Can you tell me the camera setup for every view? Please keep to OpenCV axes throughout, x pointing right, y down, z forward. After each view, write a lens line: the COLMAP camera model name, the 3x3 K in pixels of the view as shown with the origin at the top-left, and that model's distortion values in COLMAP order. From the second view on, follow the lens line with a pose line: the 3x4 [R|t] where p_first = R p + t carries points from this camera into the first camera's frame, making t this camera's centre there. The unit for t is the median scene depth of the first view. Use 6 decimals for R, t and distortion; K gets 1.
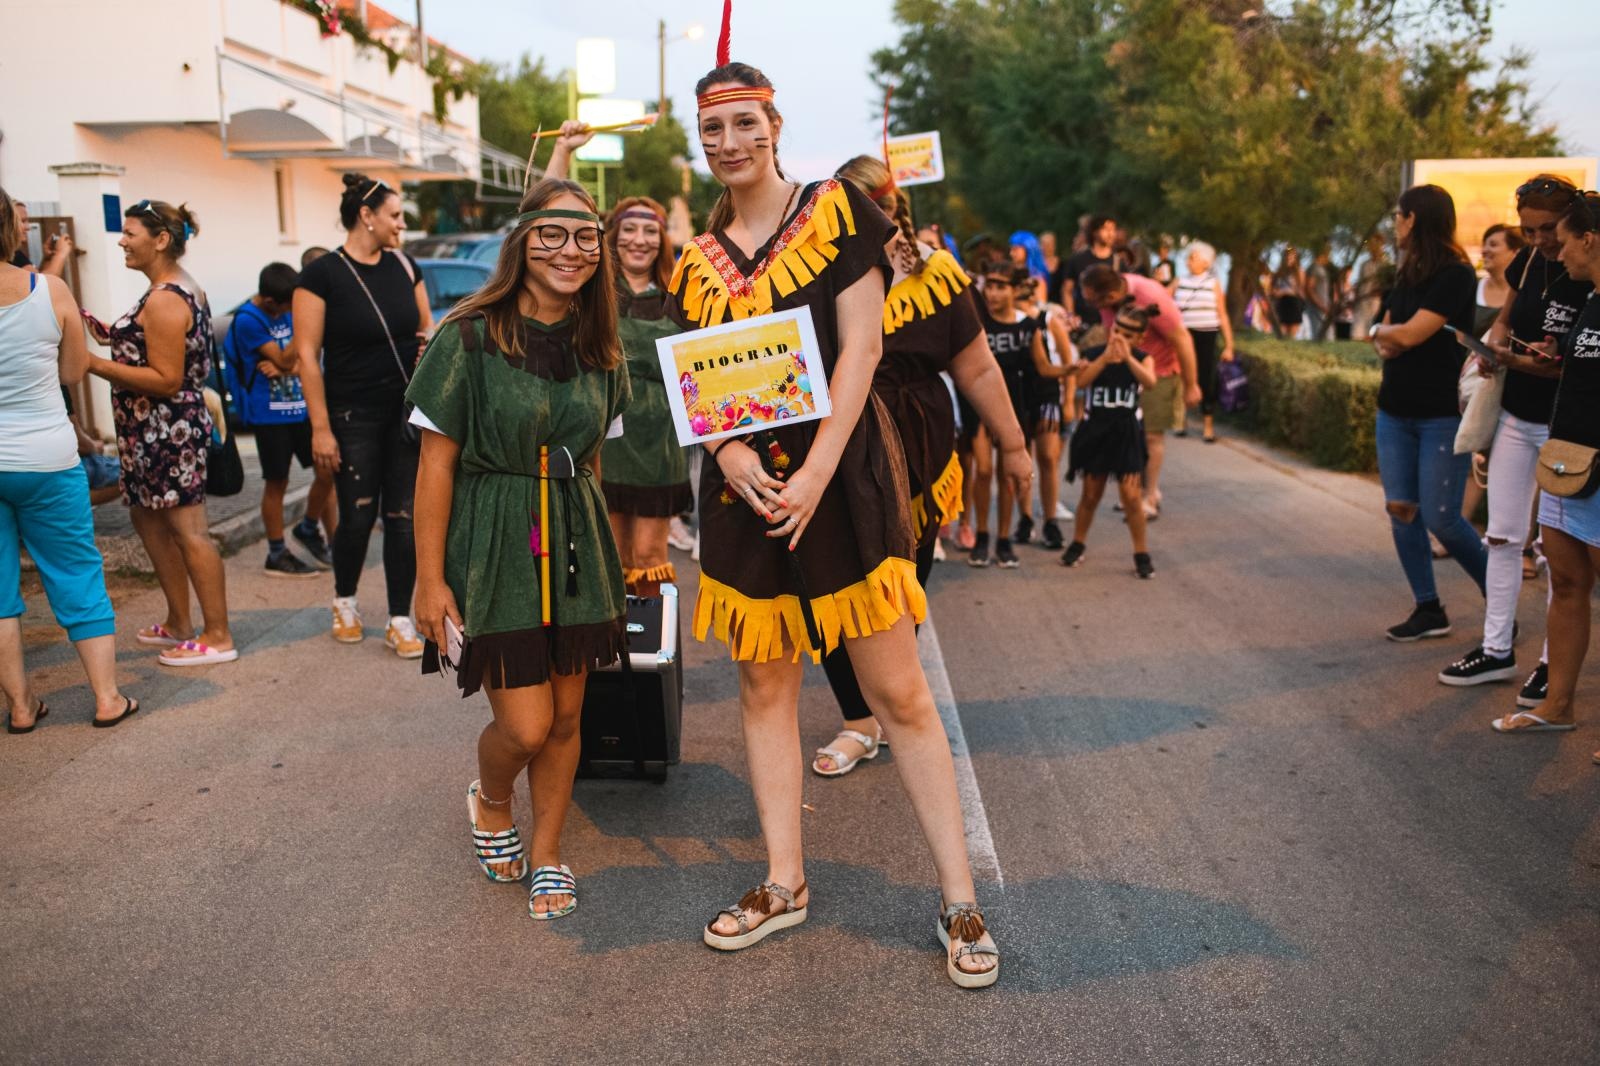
lens RADIAL K [[1478.3, 0, 800.0], [0, 1478.3, 533.0], [0, 0, 1]] dist [-0.007798, -0.012066]
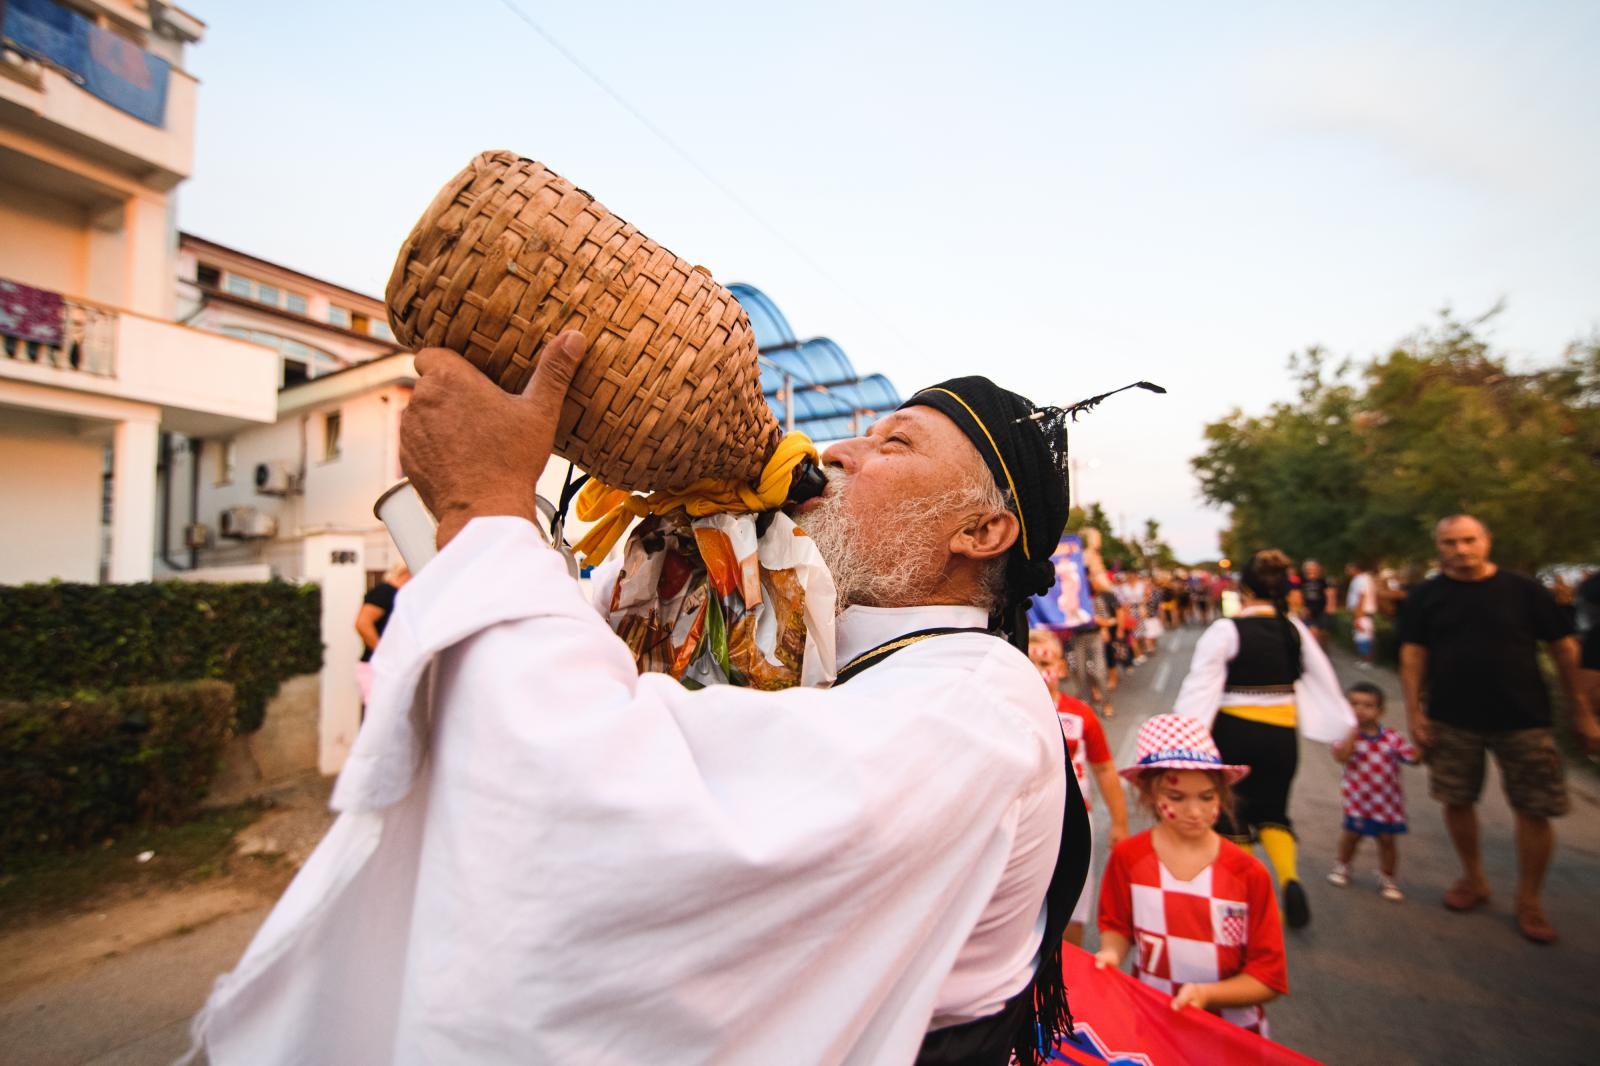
lens RADIAL K [[715.1, 0, 800.0], [0, 715.1, 533.0], [0, 0, 1]] dist [-0.000237, -0.000199]
pose [[0.881887, -0.051349, -0.468657, 0.061163], [-0.068060, 0.969773, -0.234324, -0.045941], [0.466523, 0.238544, 0.851735, 0.228863]]
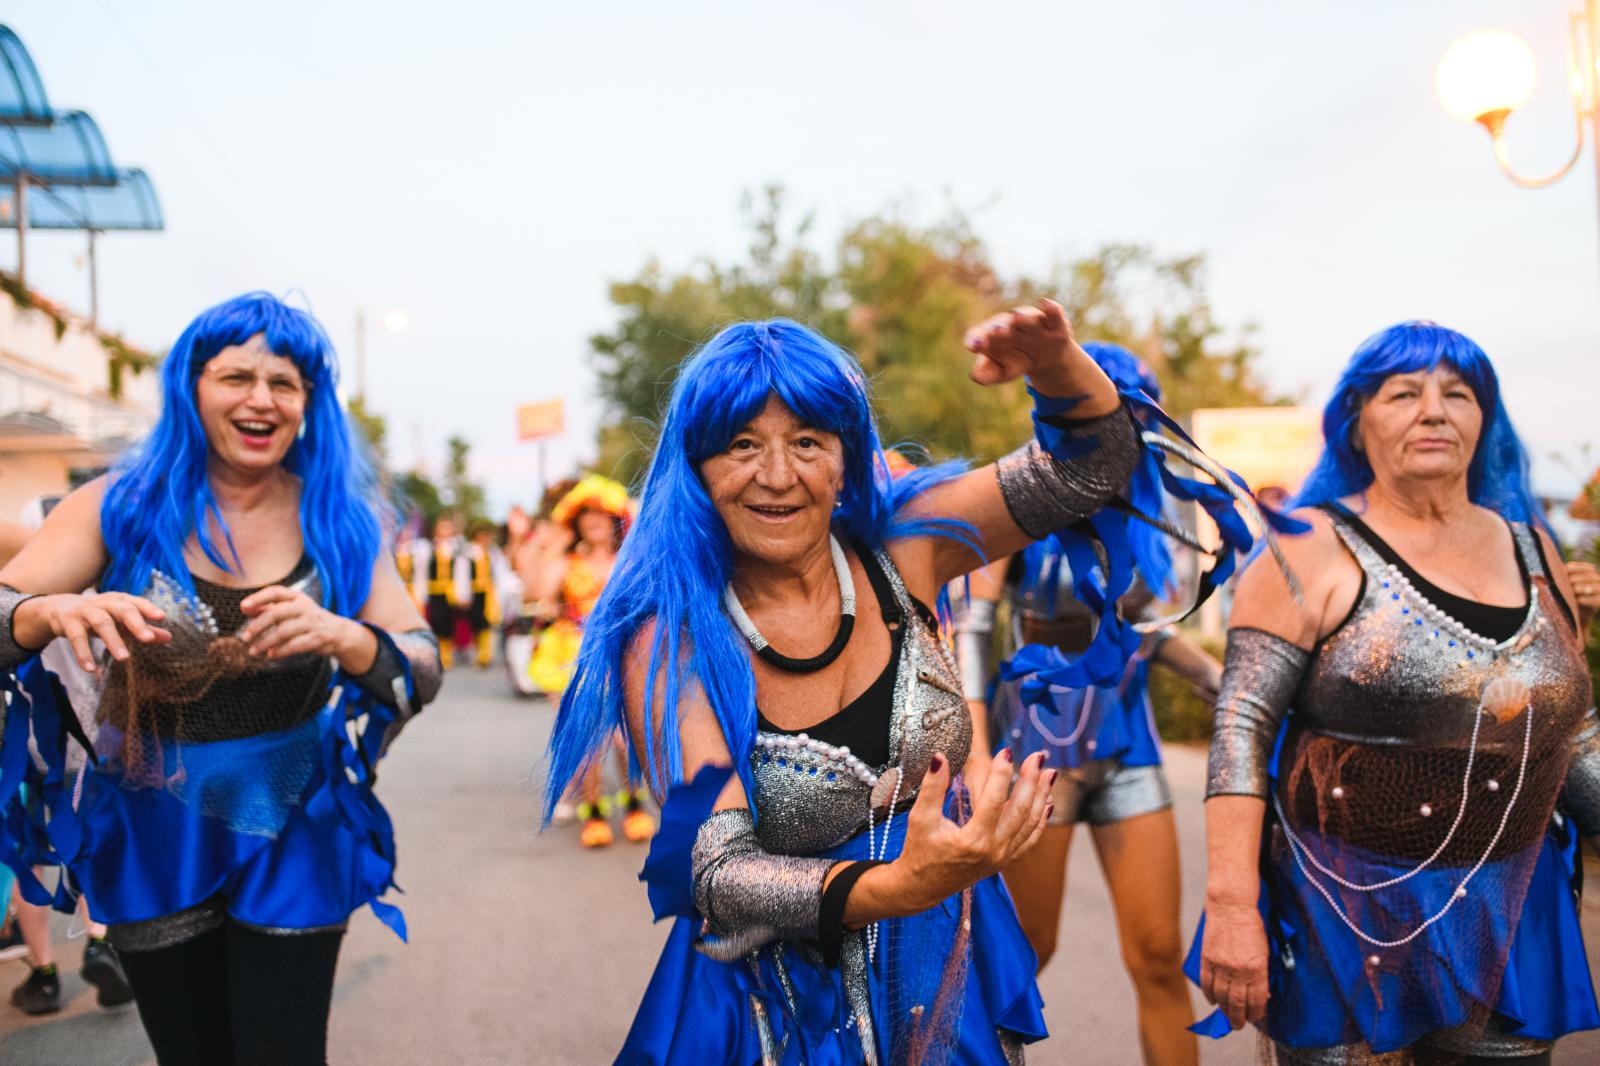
lens RADIAL K [[1504.6, 0, 799.6], [0, 1504.6, 575.8], [0, 0, 1]] dist [-0.007733, 0.000099]
pose [[0.980658, -0.024338, 0.194212, -0.018352], [0.056227, 0.985445, -0.160424, -0.002287], [-0.187481, 0.168241, 0.967753, 0.065988]]
